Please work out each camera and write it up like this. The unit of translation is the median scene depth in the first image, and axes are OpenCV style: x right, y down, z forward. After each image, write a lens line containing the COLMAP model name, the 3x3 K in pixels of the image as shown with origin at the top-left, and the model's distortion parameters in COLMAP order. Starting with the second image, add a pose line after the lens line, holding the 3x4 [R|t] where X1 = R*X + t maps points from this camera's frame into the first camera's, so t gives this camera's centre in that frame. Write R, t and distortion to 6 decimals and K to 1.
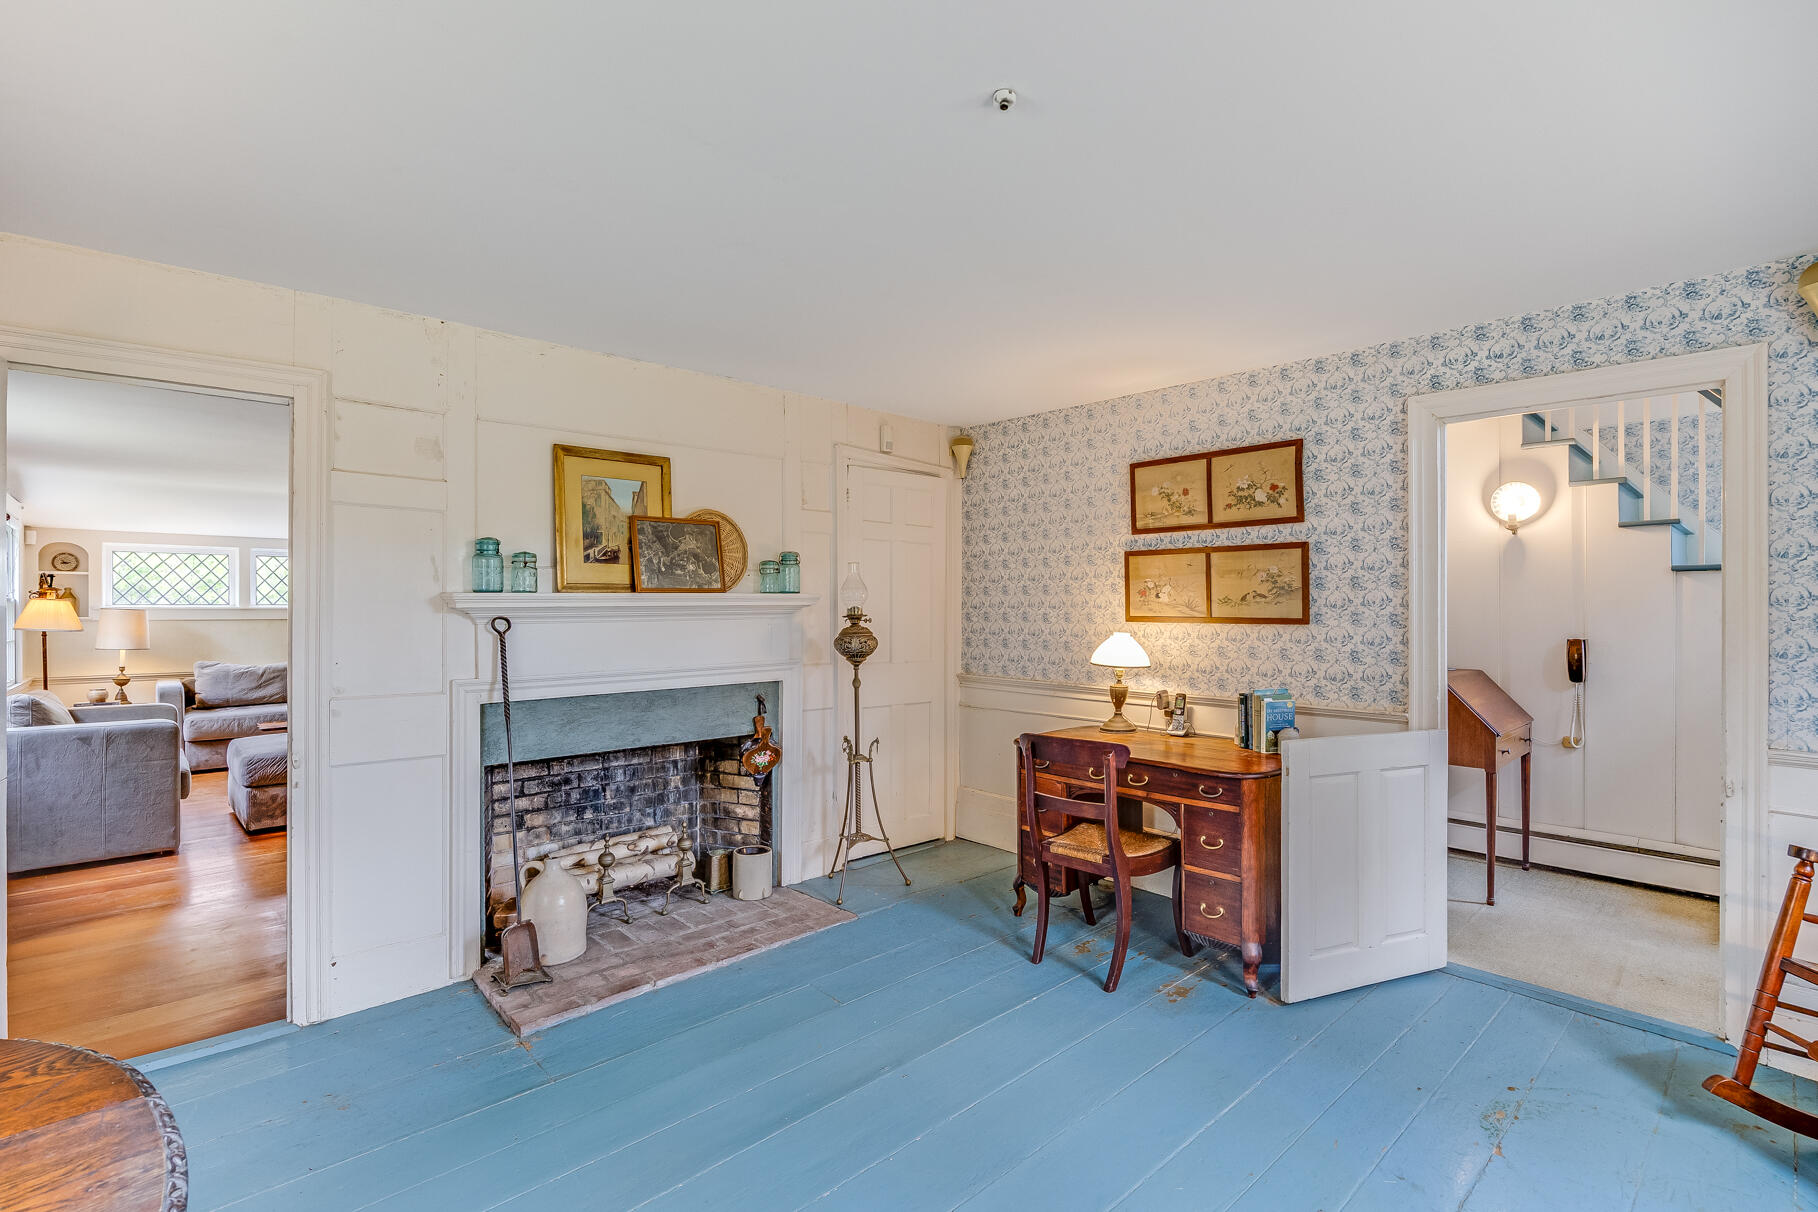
lens RADIAL K [[837.8, 0, 884.6], [0, 837.8, 613.3], [0, 0, 1]] dist [-0.001894, -0.000191]
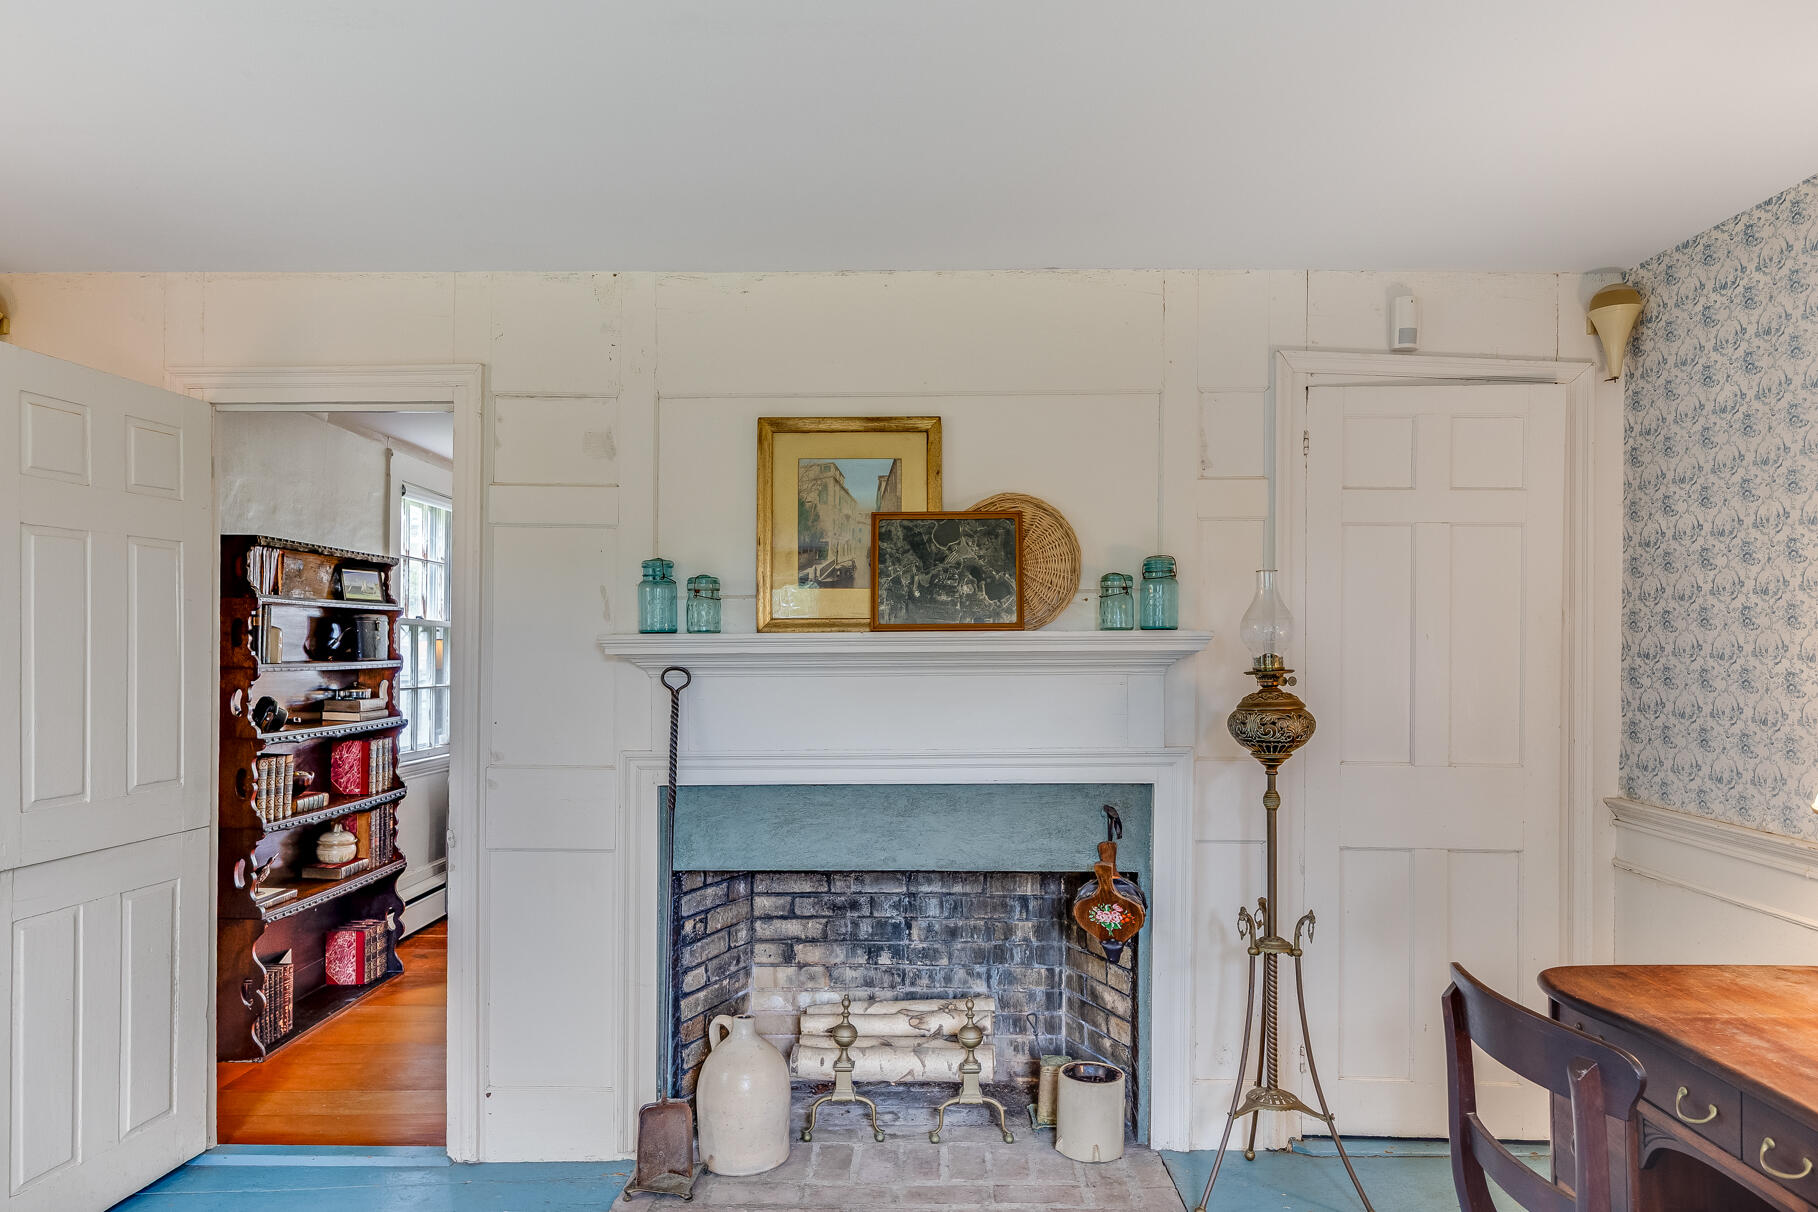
lens RADIAL K [[1154.0, 0, 916.2], [0, 1154.0, 650.6], [0, 0, 1]] dist [0.015958, 0.000119]
pose [[0.743389, 0.003715, -0.668849, 0.294078], [-0.006354, 0.999979, -0.001507, -0.008000], [0.668829, 0.005370, 0.743397, 0.326469]]
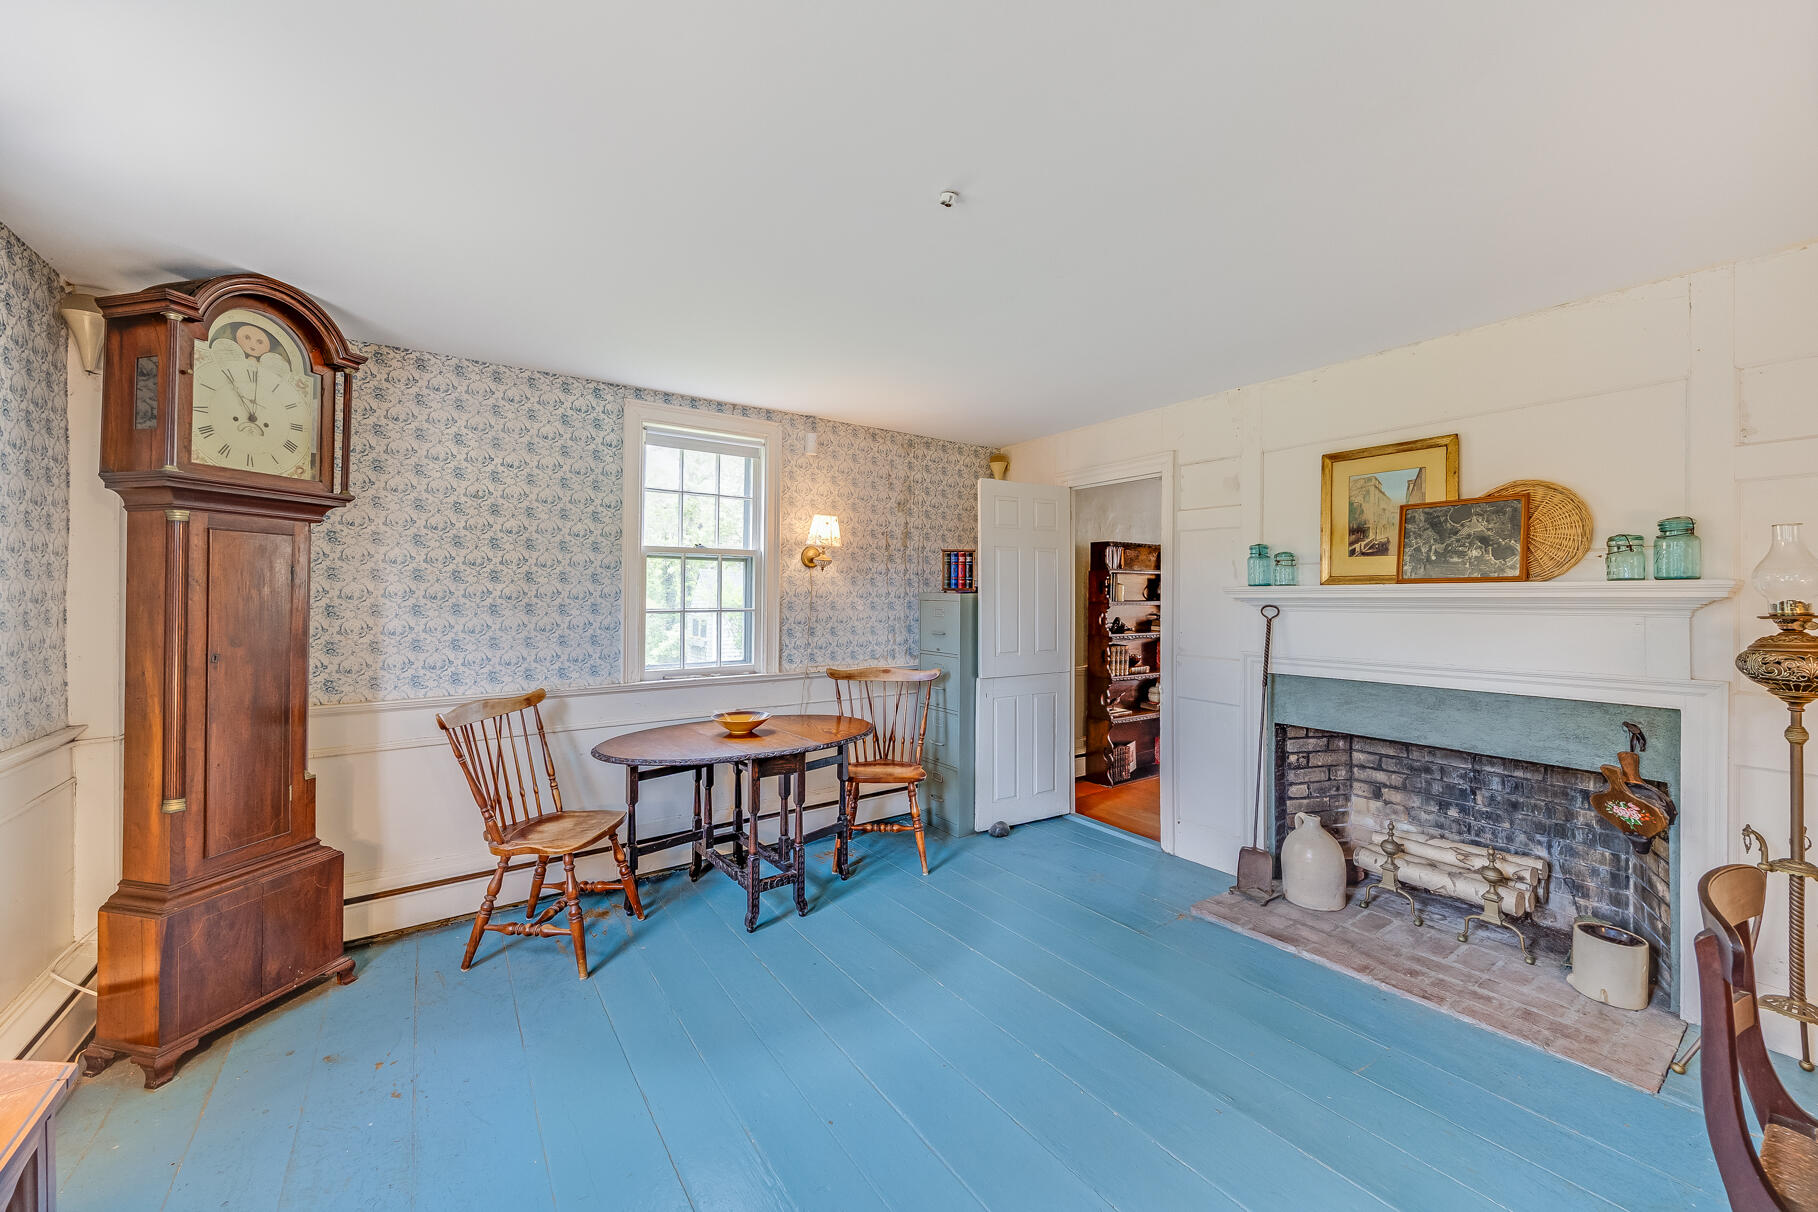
lens RADIAL K [[688.7, 0, 910.0], [0, 688.7, 586.1], [0, 0, 1]] dist [0.000309, -0.000165]
pose [[-0.107592, -0.008818, -0.994156, 0.516049], [-0.007655, 0.999938, -0.008041, -0.009822], [0.994166, 0.006745, -0.107653, 0.467622]]
